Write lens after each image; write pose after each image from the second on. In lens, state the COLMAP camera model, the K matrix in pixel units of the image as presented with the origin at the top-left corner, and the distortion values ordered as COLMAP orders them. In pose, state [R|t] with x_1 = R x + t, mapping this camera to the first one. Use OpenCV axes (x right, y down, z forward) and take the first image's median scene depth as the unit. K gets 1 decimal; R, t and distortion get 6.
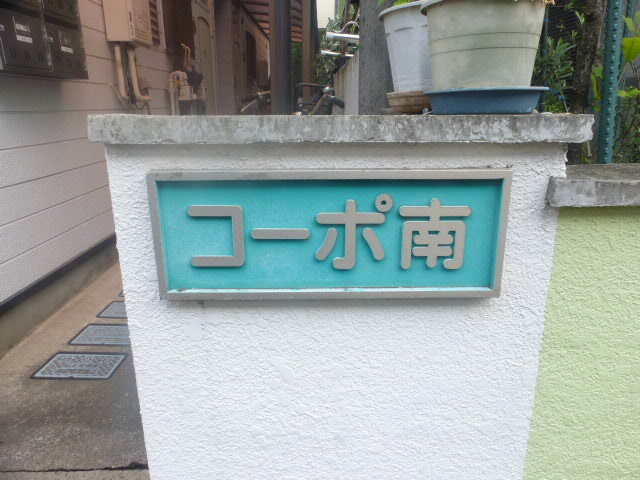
lens RADIAL K [[498.6, 0, 333.4], [0, 498.6, 264.0], [0, 0, 1]] dist [-0.029137, -0.002371]
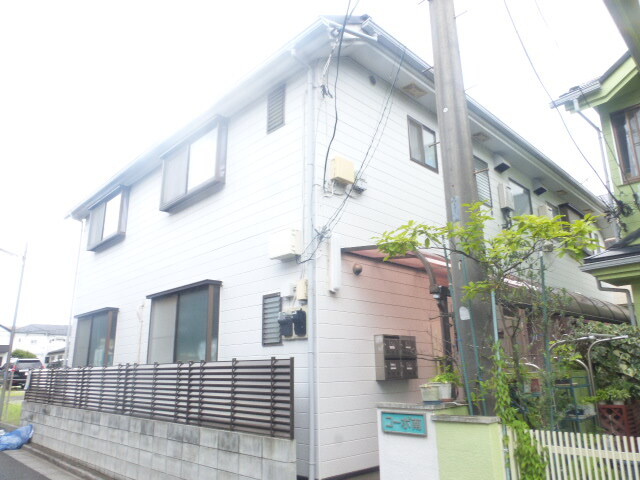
lens RADIAL K [[464.3, 0, 320.0], [0, 464.3, 240.0], [0, 0, 1]] dist [0.003874, 0.003256]
pose [[0.693071, -0.204229, -0.691334, 3.884153], [-0.198787, 0.867697, -0.455615, 0.846350], [0.692919, 0.453202, 0.560778, -4.189189]]
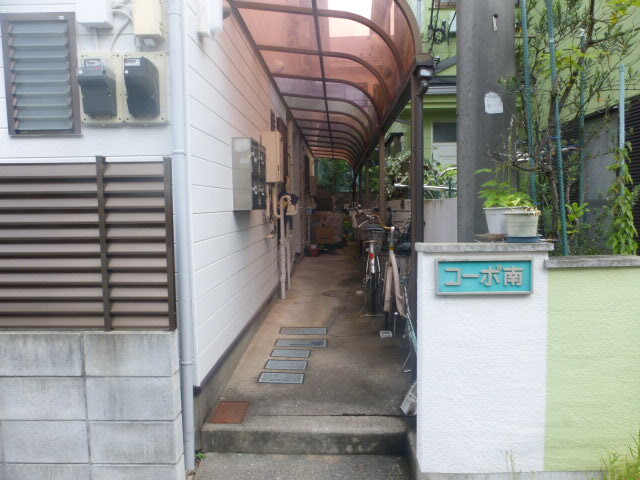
lens RADIAL K [[523.4, 0, 320.0], [0, 523.4, 240.0], [0, 0, 1]] dist [-0.034138, -0.000043]
pose [[0.998936, -0.008178, -0.045391, -1.009160], [-0.002800, 0.971584, -0.236677, 0.577656], [0.046037, 0.236552, 0.970528, -2.749879]]
